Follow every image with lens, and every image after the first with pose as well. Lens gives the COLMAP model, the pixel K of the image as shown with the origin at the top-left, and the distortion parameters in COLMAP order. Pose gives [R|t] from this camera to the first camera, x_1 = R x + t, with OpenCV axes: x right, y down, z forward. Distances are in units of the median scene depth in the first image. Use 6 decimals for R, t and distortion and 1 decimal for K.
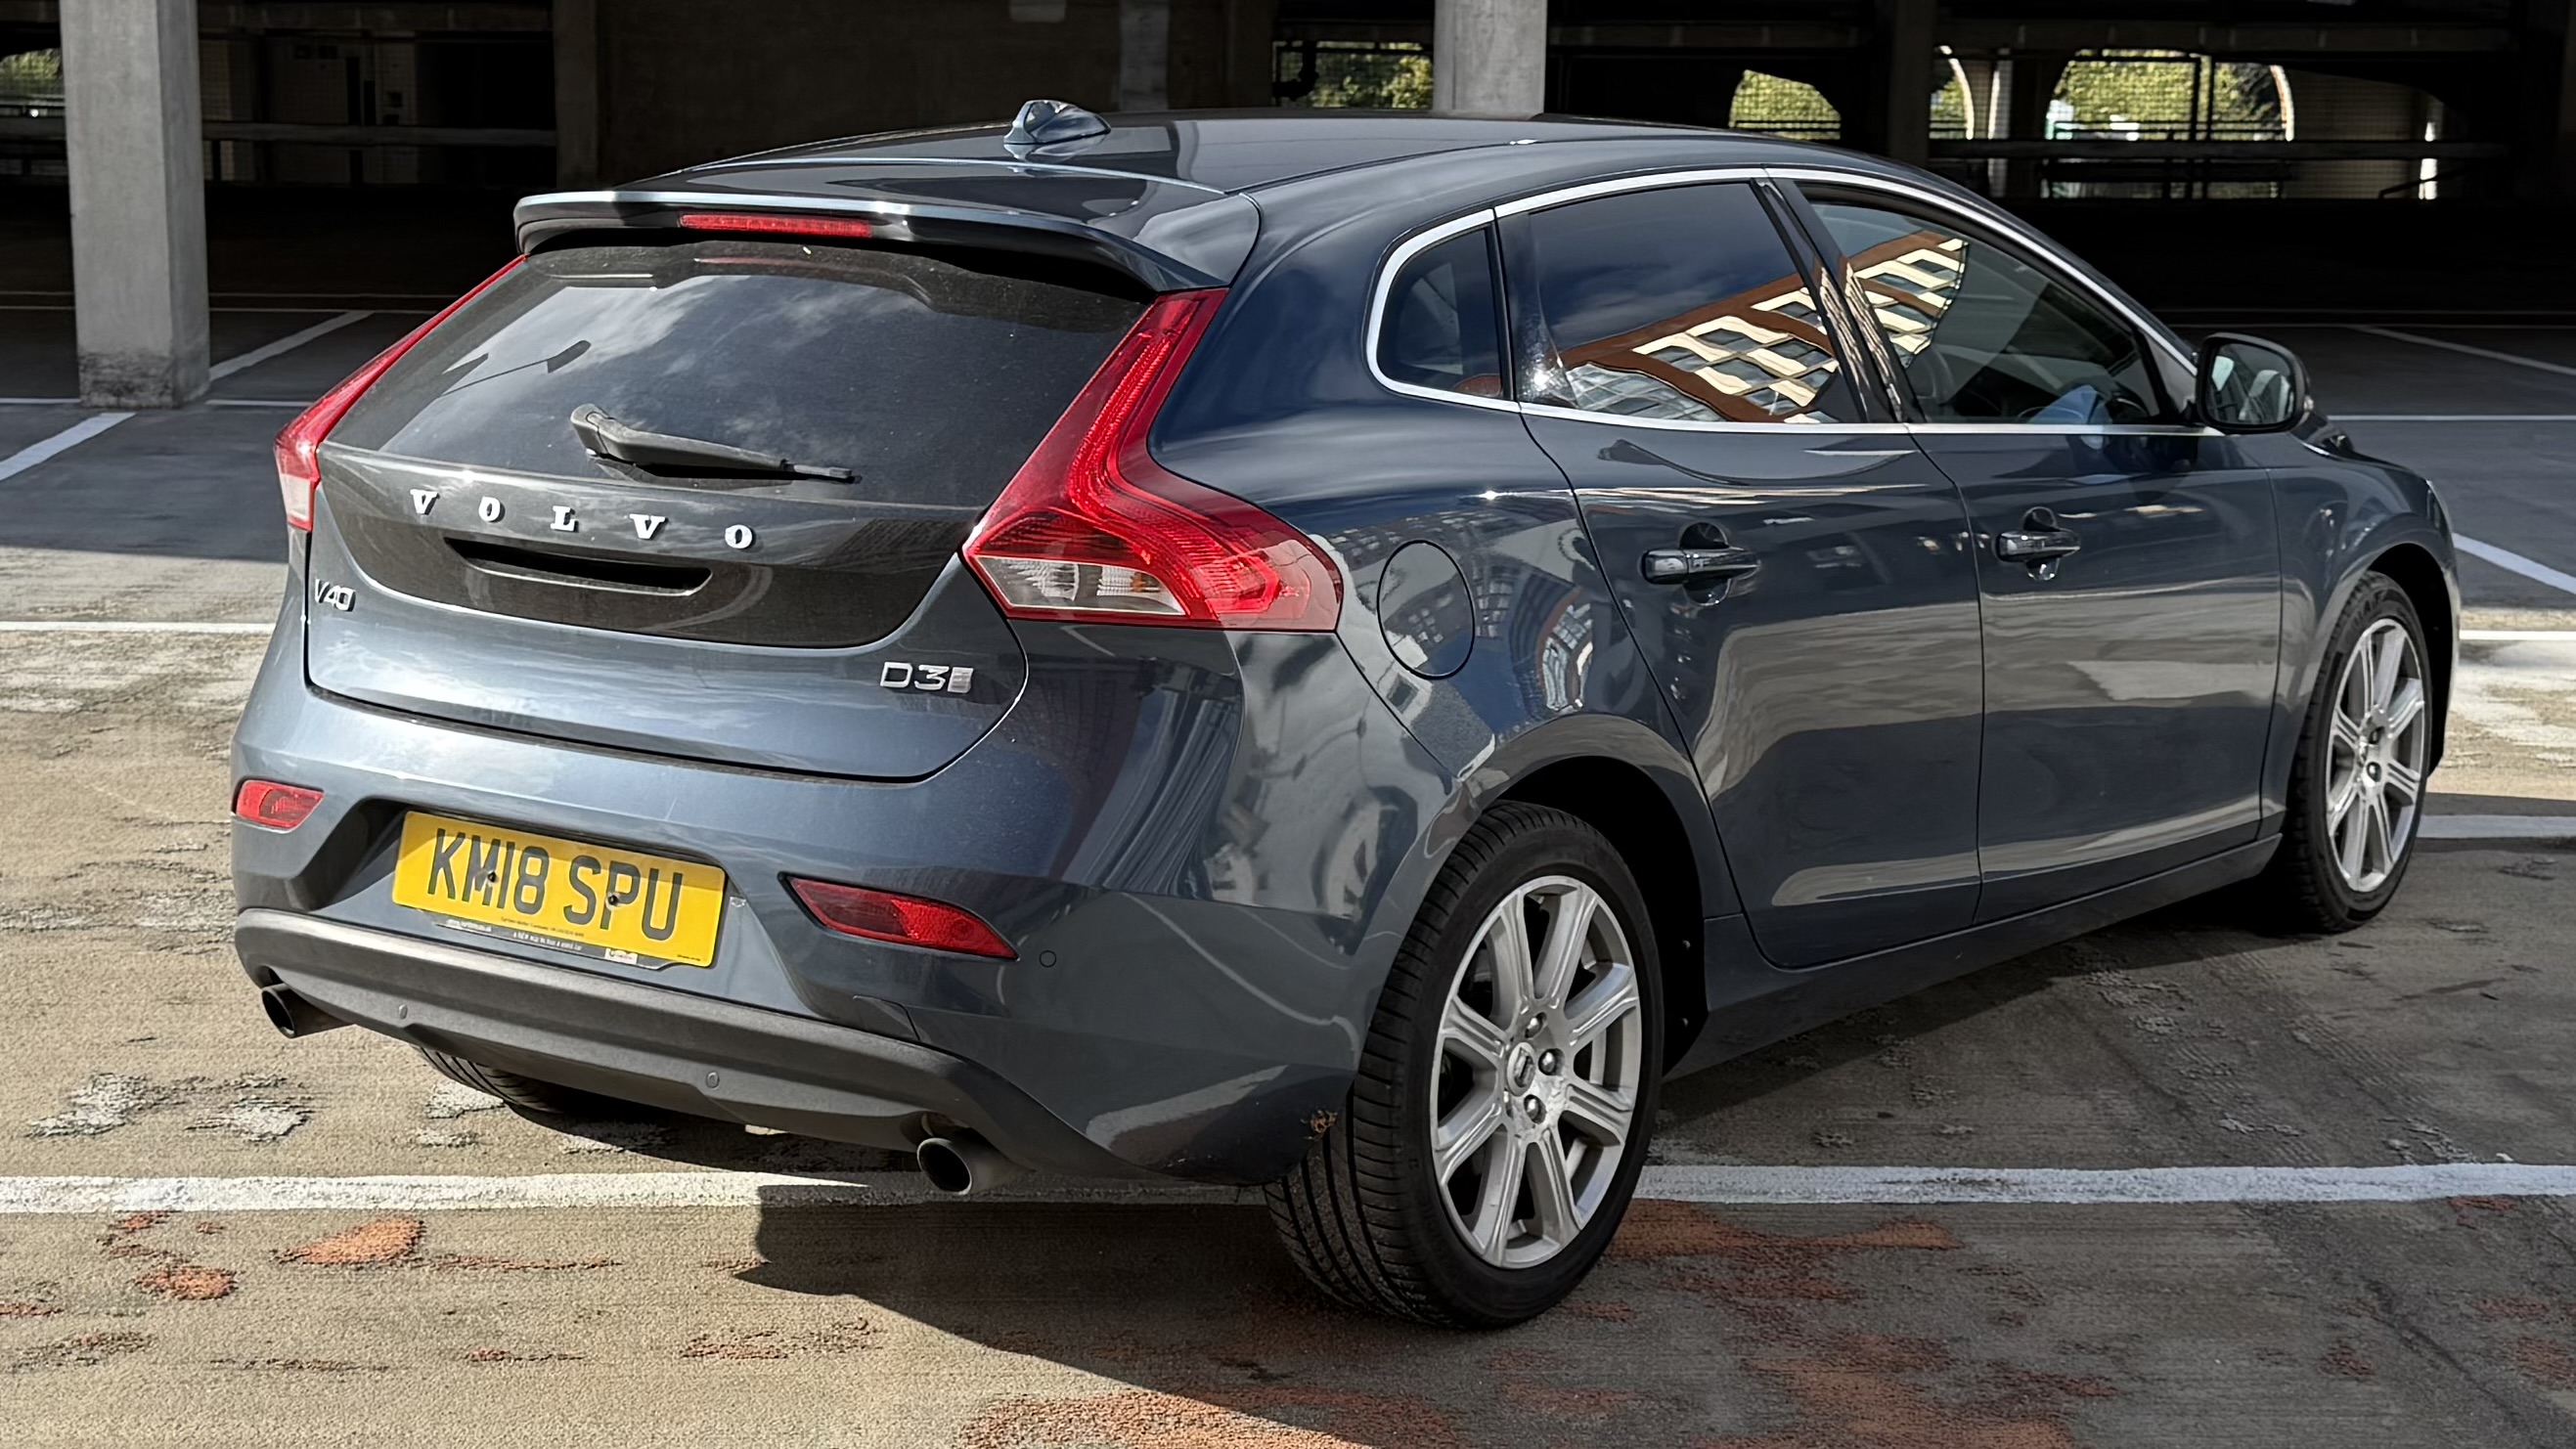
lens RADIAL K [[3770.9, 0, 1161.9], [0, 3770.9, 671.6], [0, 0, 1]] dist [0.155616, -0.047333]
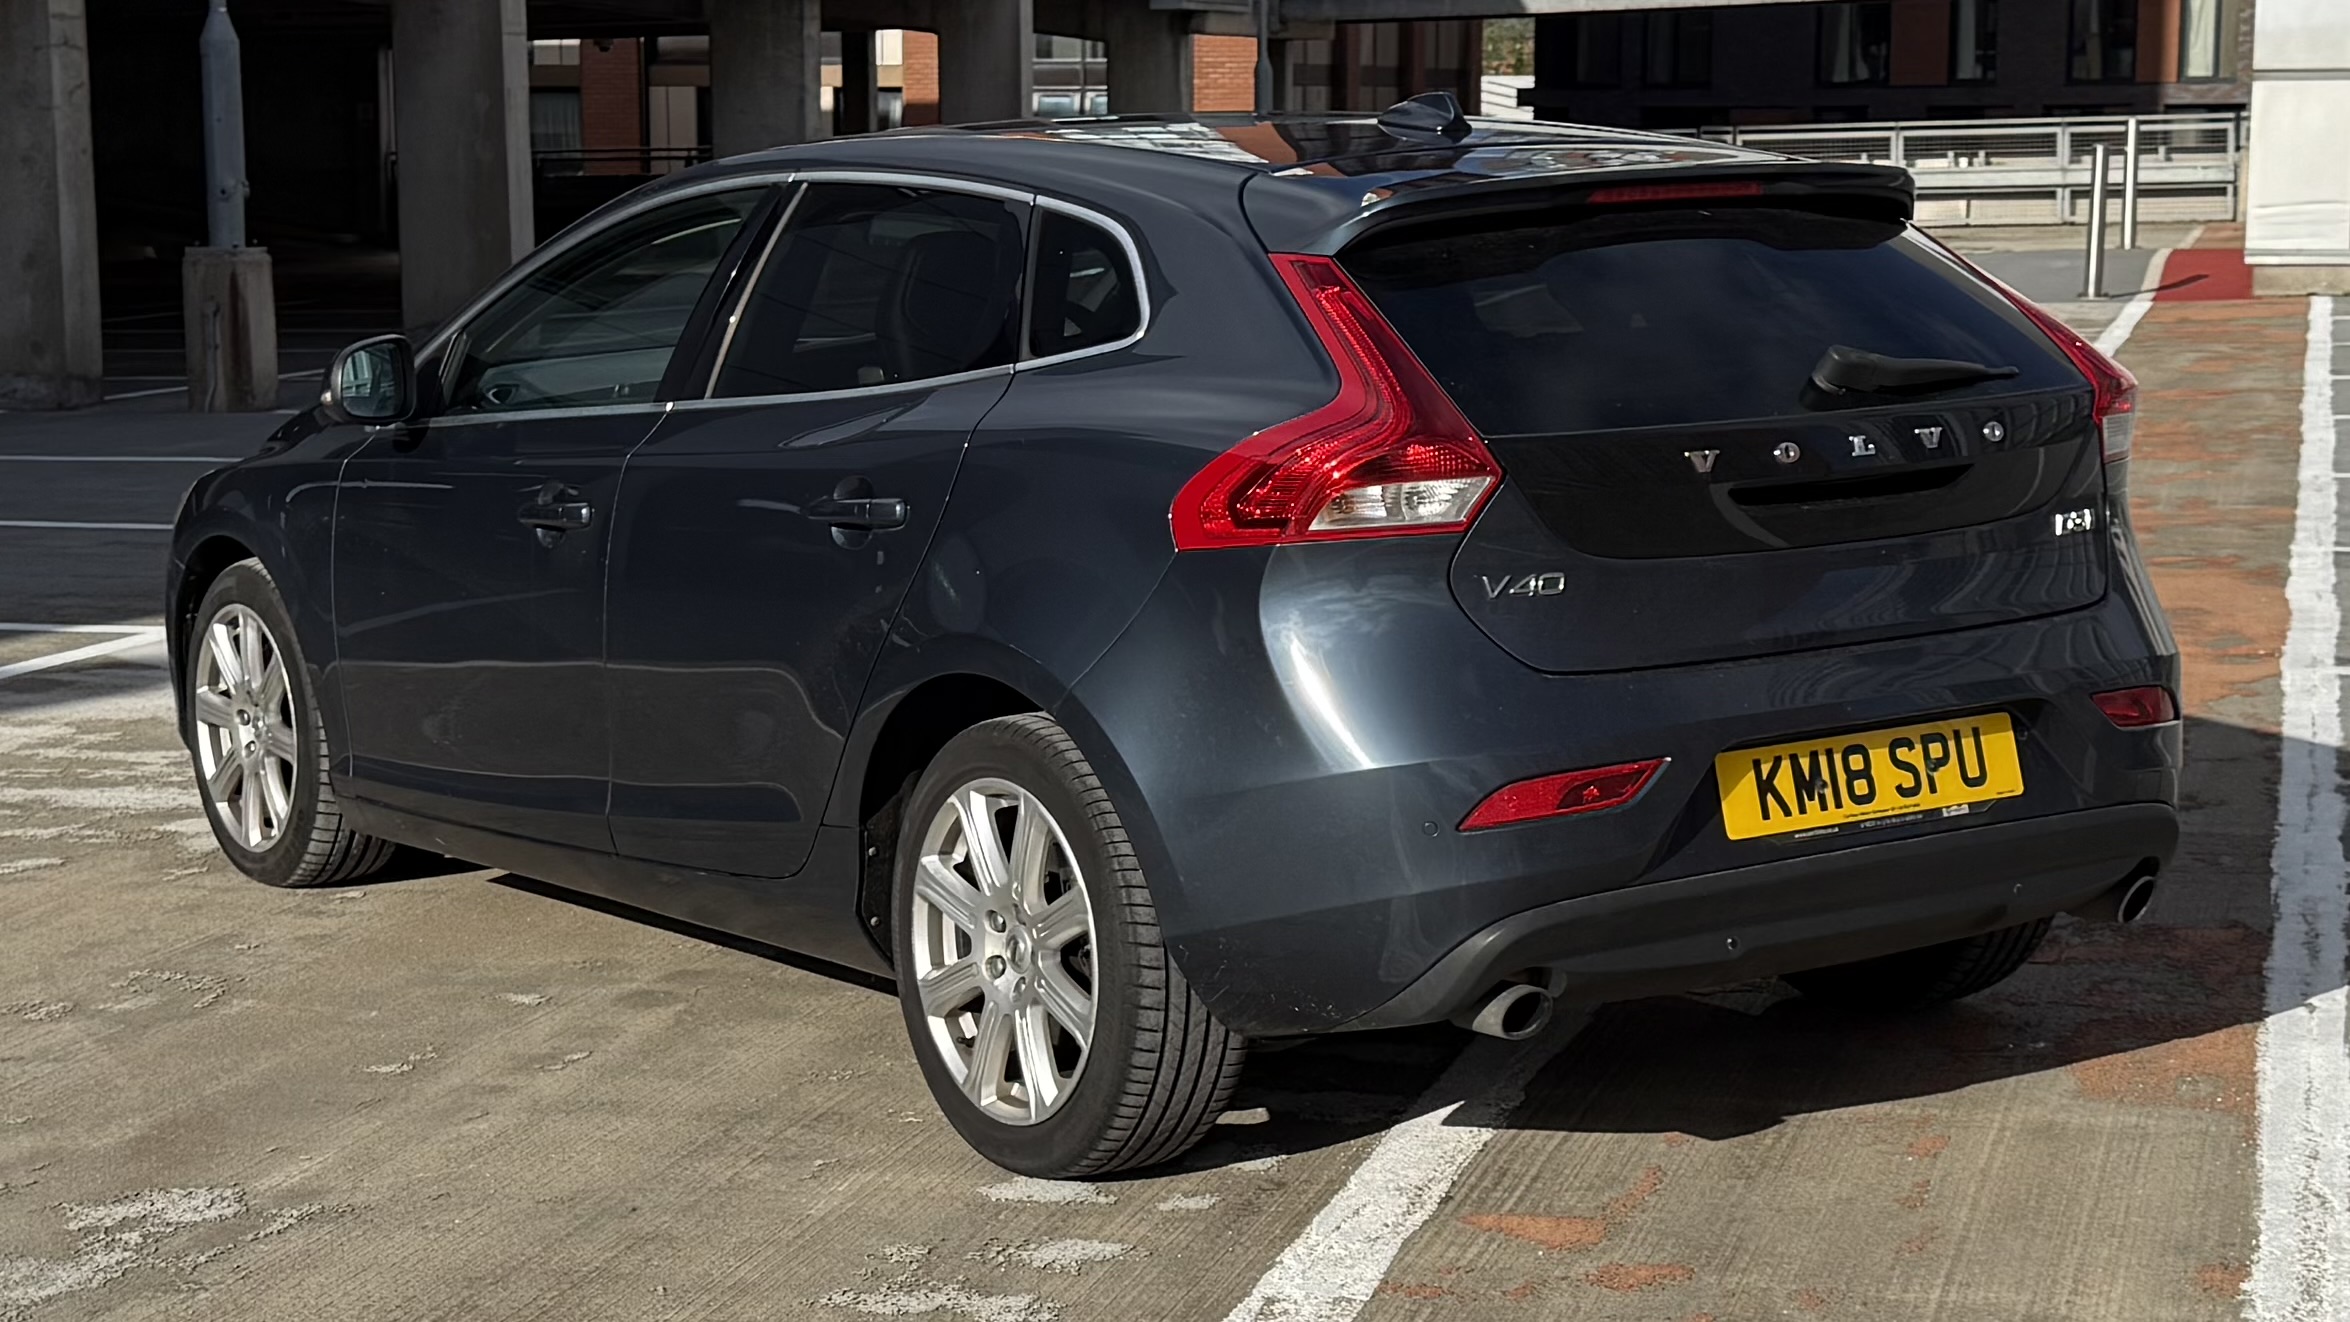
lens RADIAL K [[4022.1, 0, 1058.5], [0, 4022.1, 654.4], [0, 0, 1]] dist [0.177895, -0.240704]
pose [[0.330263, -0.144337, 0.932788, -1.330424], [0.183597, 0.979187, 0.086513, -0.124016], [-0.925861, 0.142685, 0.349889, 0.782930]]
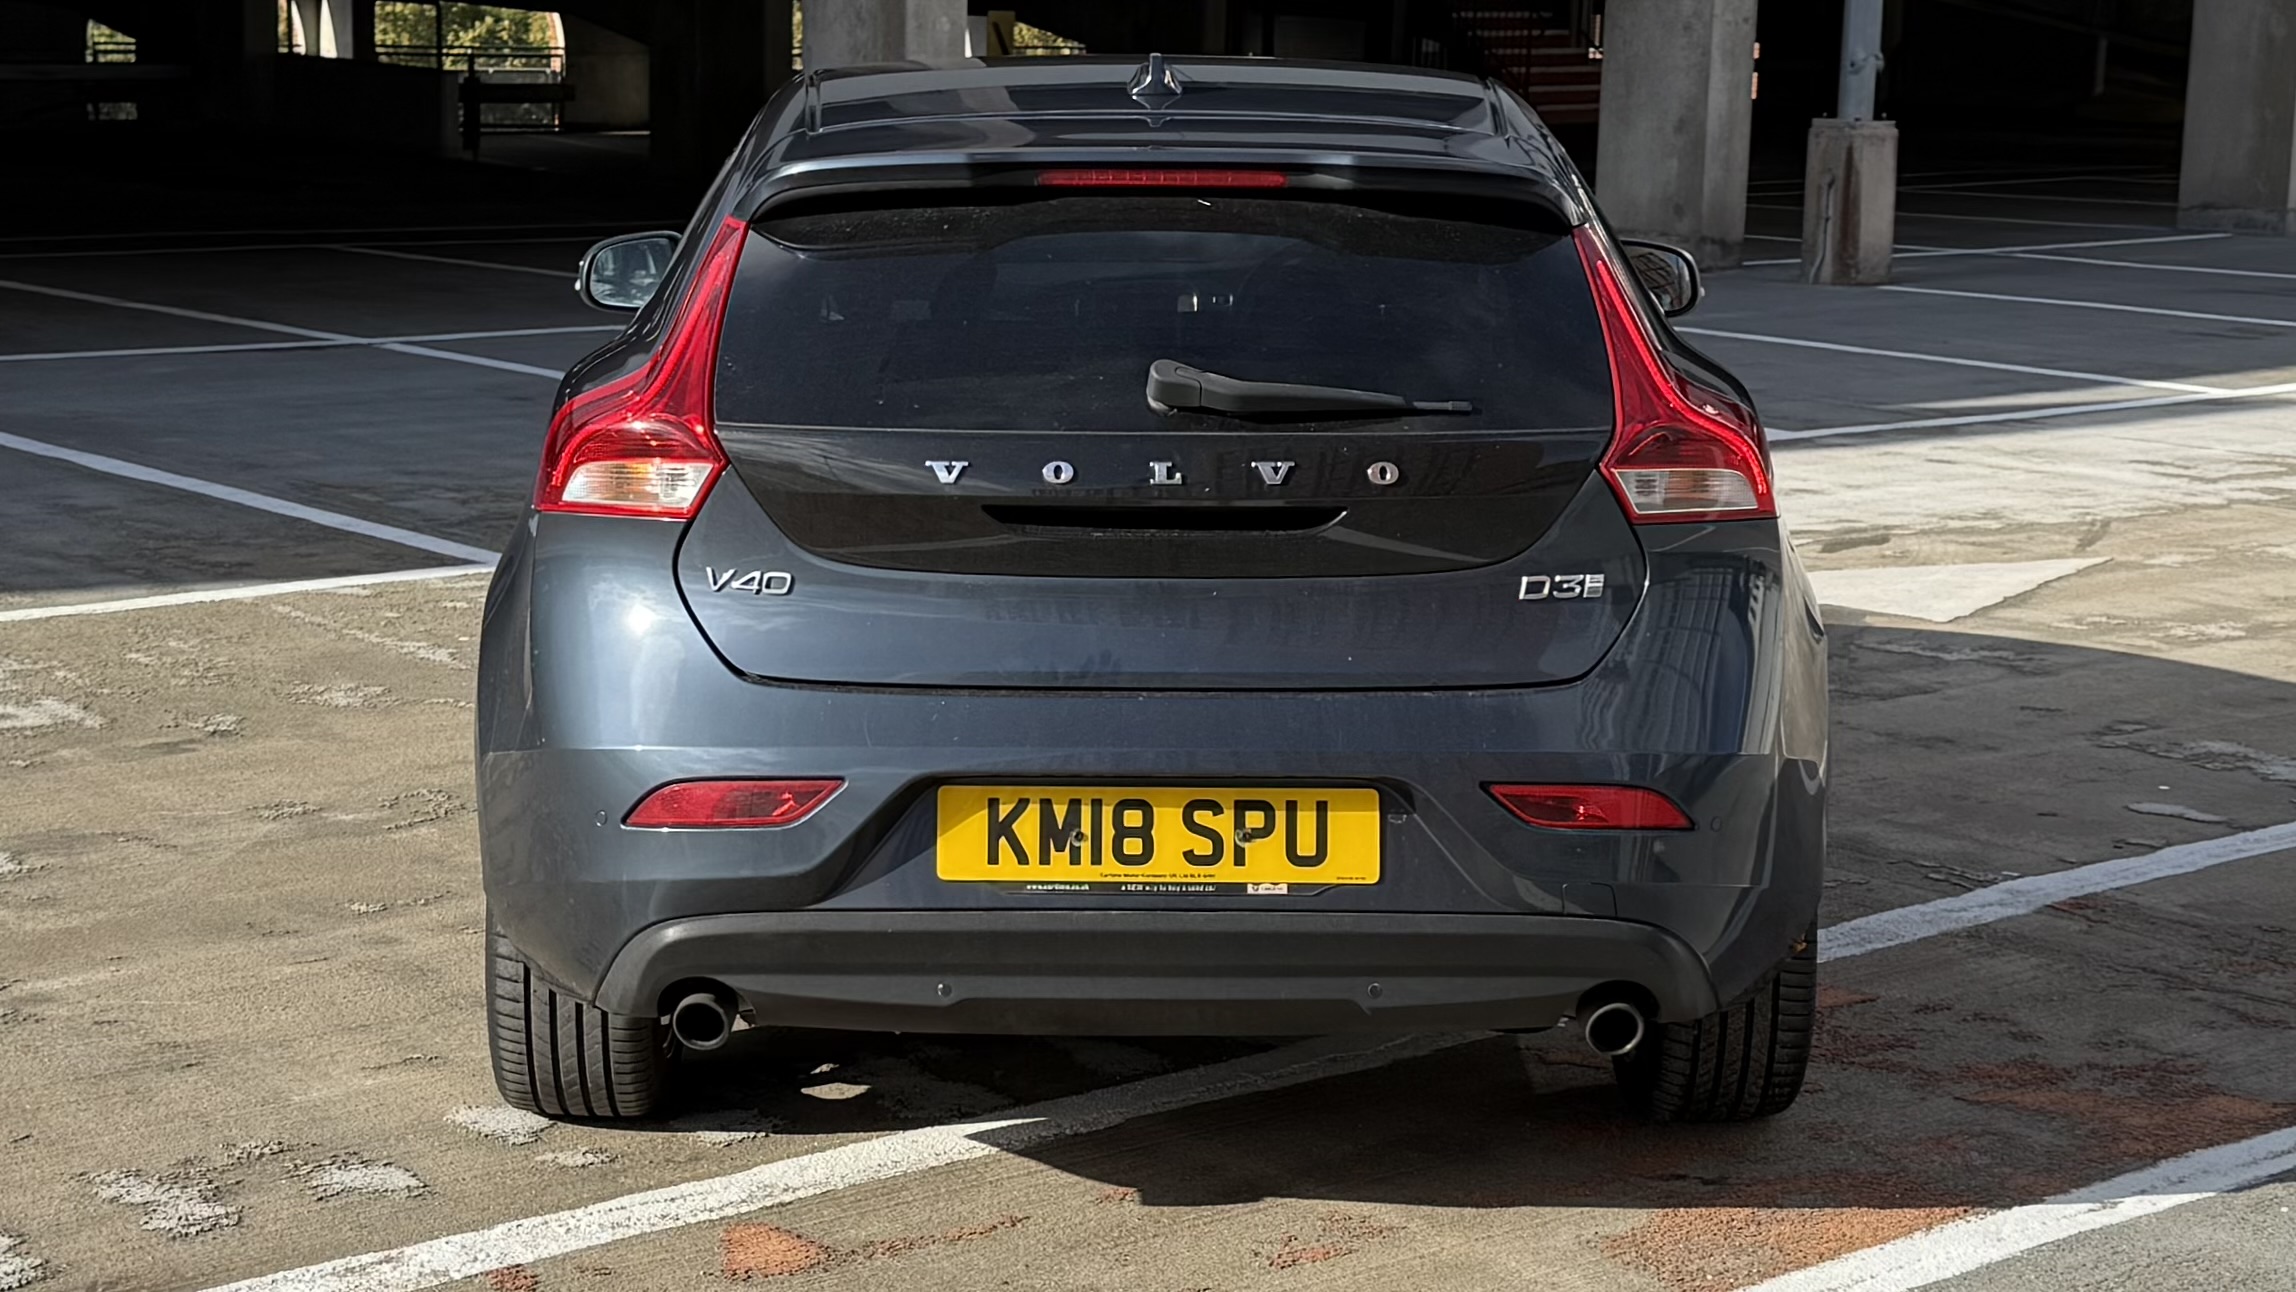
lens RADIAL K [[3929.6, 0, 1034.2], [0, 3929.6, 639.6], [0, 0, 1]] dist [0.177895, -0.240704]
pose [[0.797360, -0.103145, 0.594624, -0.796727], [0.098422, 0.994320, 0.040498, -0.040976], [-0.595424, 0.026233, 0.802983, 0.164303]]
